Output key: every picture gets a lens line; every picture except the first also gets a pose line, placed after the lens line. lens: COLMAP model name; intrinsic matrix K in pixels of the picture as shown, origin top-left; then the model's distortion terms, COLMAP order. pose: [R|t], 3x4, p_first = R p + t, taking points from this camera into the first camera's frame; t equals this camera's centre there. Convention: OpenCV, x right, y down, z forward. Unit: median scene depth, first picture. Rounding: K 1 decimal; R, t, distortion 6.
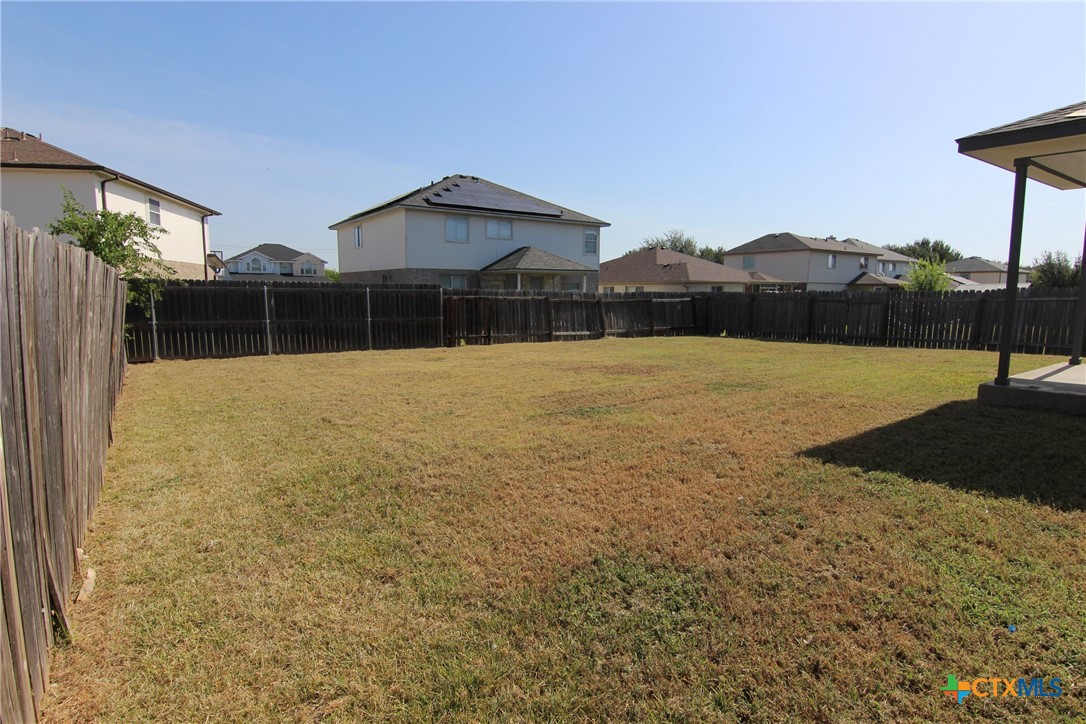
lens RADIAL K [[585.6, 0, 543.0], [0, 585.6, 362.0], [0, 0, 1]] dist [-0.001360, -0.000240]
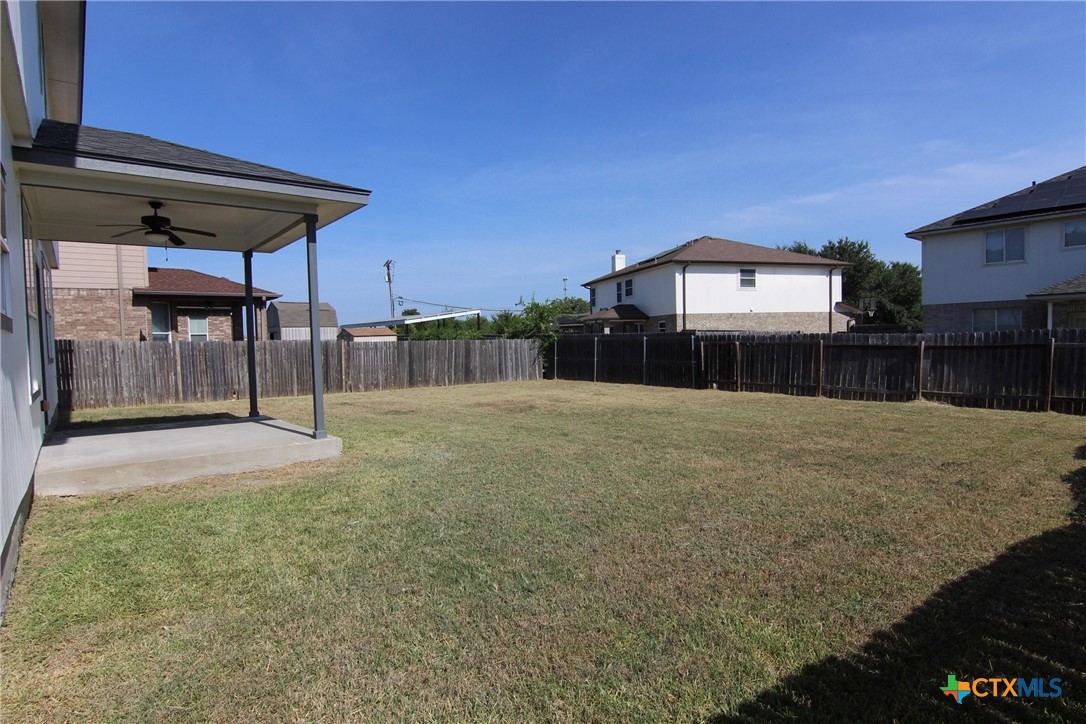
lens RADIAL K [[572.7, 0, 543.0], [0, 572.7, 362.0], [0, 0, 1]] dist [0.001117, -0.017448]
pose [[0.055713, 0.024581, -0.998144, 0.939916], [-0.102637, 0.994542, 0.018763, -0.071183], [0.993158, 0.101401, 0.057931, 0.713477]]
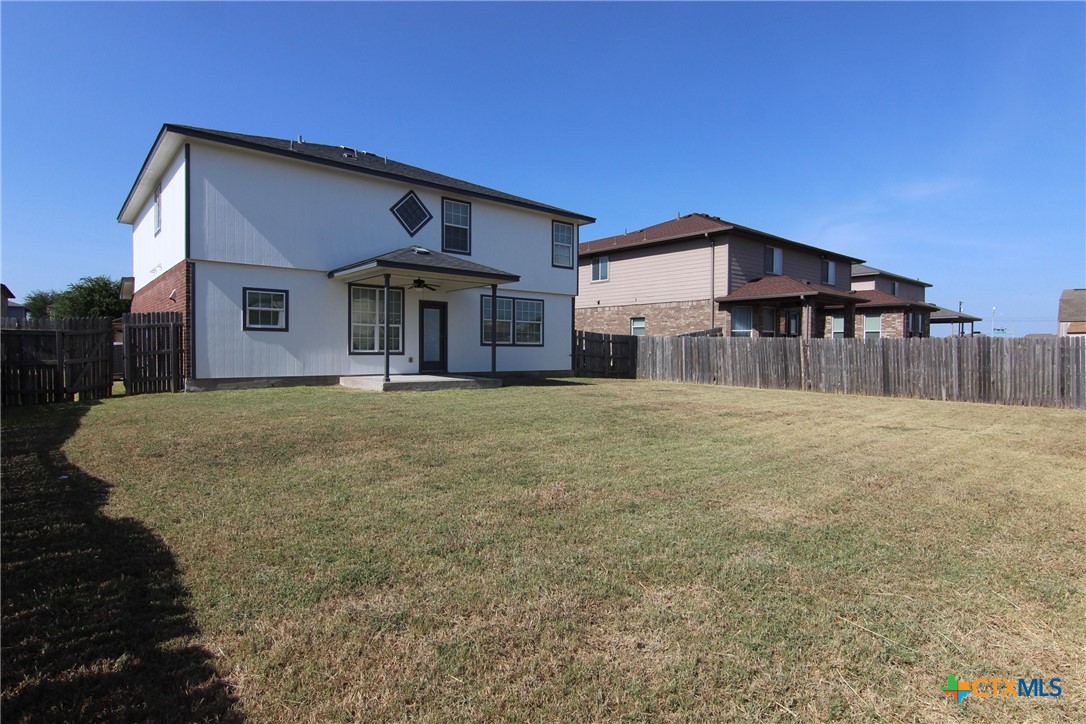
lens RADIAL K [[585.6, 0, 543.0], [0, 585.6, 362.0], [0, 0, 1]] dist [-0.001360, -0.000240]
pose [[-0.997241, -0.016167, -0.072454, 0.344888], [-0.026785, 0.988615, 0.148063, -0.160249], [0.069236, 0.149595, -0.986320, 1.487155]]
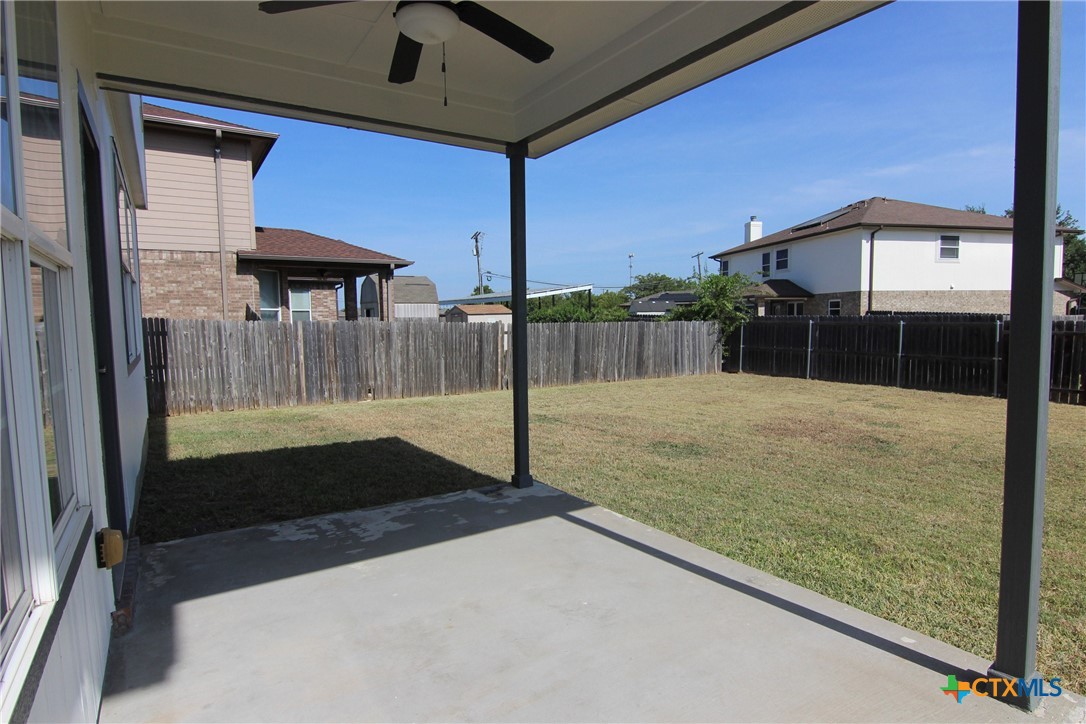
lens RADIAL K [[572.7, 0, 543.0], [0, 572.7, 362.0], [0, 0, 1]] dist [0.001117, -0.017448]
pose [[-0.045800, 0.063095, -0.996956, 0.631509], [-0.115291, 0.991000, 0.068015, -0.057075], [0.992275, 0.118055, -0.038113, 0.479026]]
